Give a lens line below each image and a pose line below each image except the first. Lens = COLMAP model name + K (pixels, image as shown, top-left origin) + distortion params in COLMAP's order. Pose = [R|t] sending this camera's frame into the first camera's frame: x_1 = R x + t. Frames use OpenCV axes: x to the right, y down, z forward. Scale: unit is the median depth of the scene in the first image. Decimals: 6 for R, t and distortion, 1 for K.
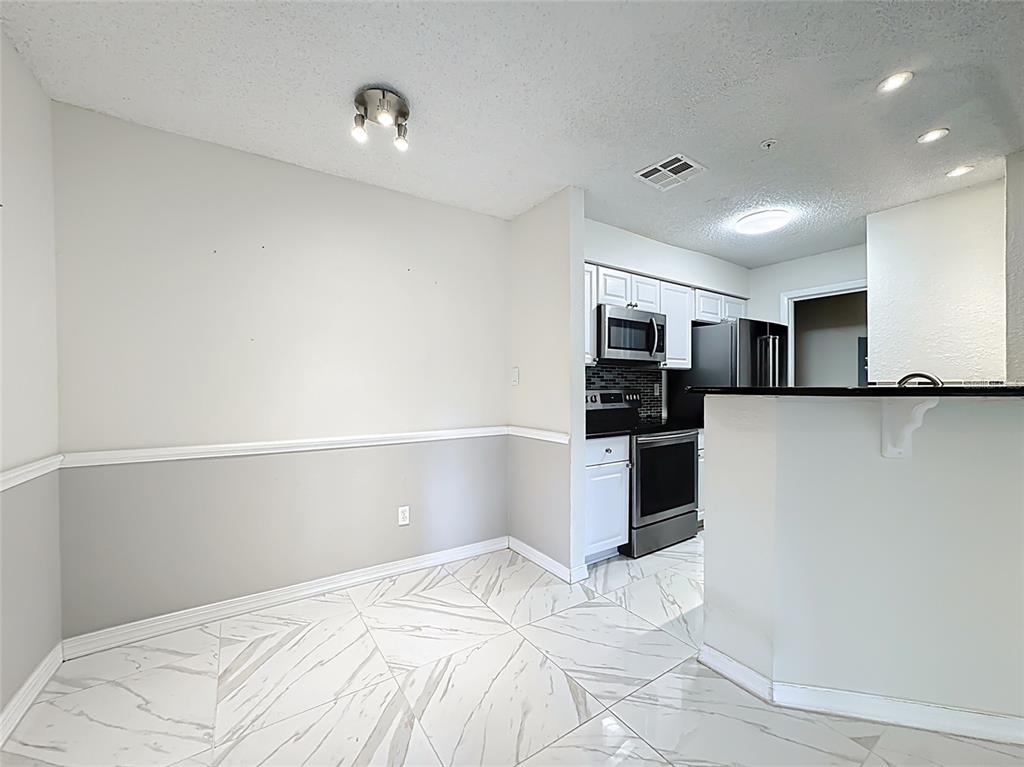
lens RADIAL K [[417.1, 0, 510.0], [0, 417.1, 385.0], [0, 0, 1]] dist [-0.039321, 0.016359]
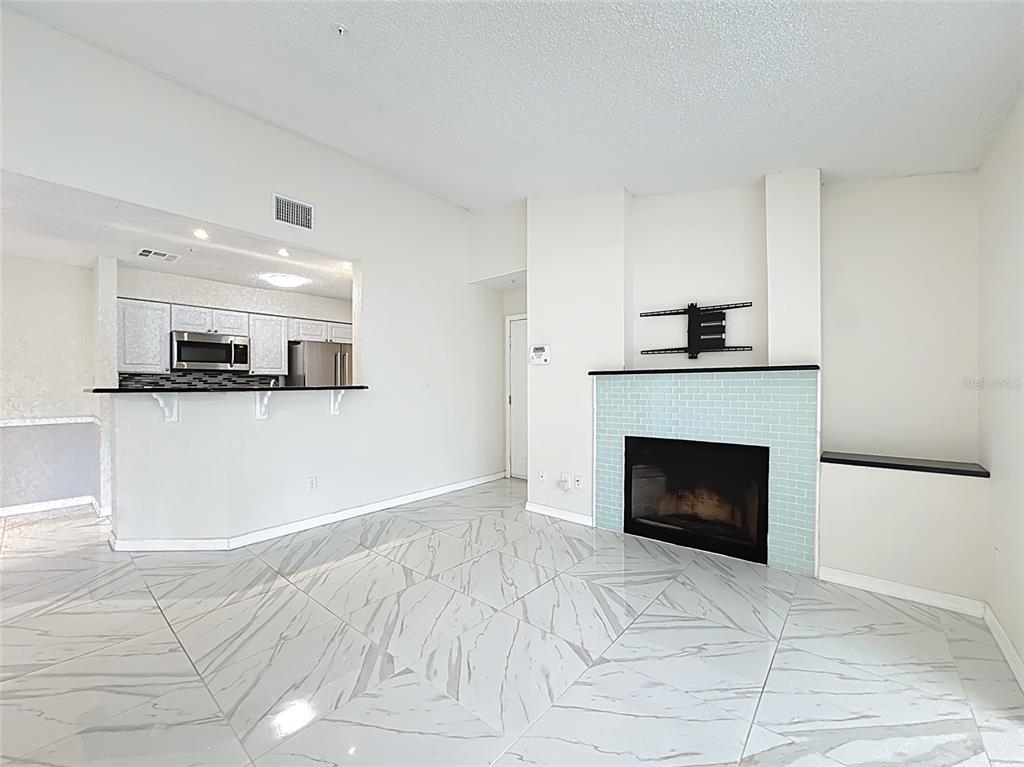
lens RADIAL K [[417.1, 0, 510.0], [0, 417.1, 385.0], [0, 0, 1]] dist [-0.039321, 0.016359]
pose [[0.961446, 0.000900, 0.274992, 0.877776], [0.000123, 0.999993, -0.003702, -0.000399], [-0.274994, 0.003593, 0.961439, -0.636222]]
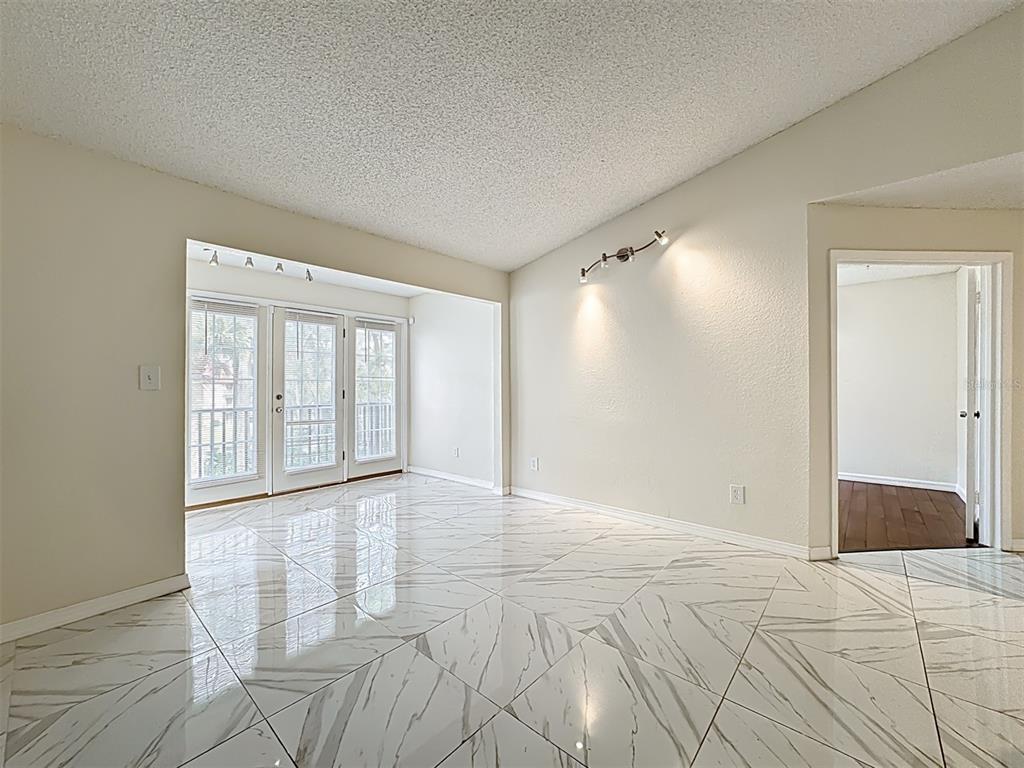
lens RADIAL K [[417.1, 0, 510.0], [0, 417.1, 385.5], [0, 0, 1]] dist [-0.039321, 0.016359]
pose [[-0.965621, 0.003998, -0.259922, 1.152590], [0.004221, 0.999991, -0.000300, 0.002332], [0.259918, -0.001387, -0.965630, 0.443324]]
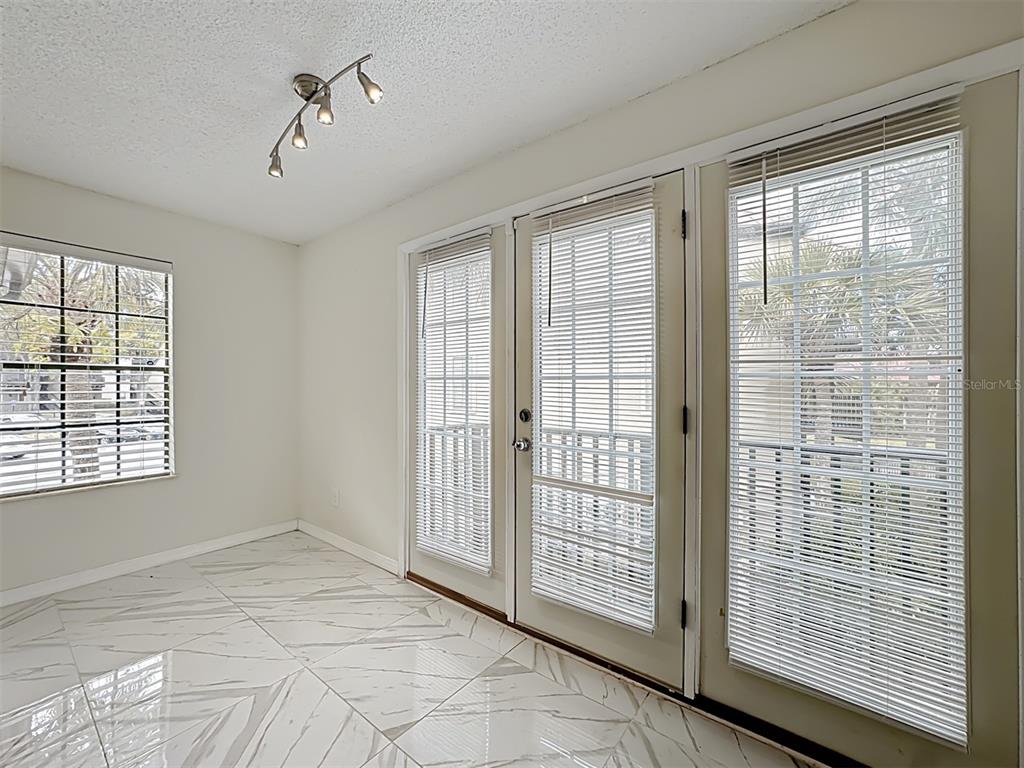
lens RADIAL K [[417.1, 0, 510.0], [0, 417.1, 385.5], [0, 0, 1]] dist [-0.039321, 0.016359]
pose [[-0.315748, 0.002191, 0.948841, 0.963377], [-0.001432, 0.999995, -0.002786, -0.005541], [-0.948842, -0.002239, -0.315743, -0.825438]]
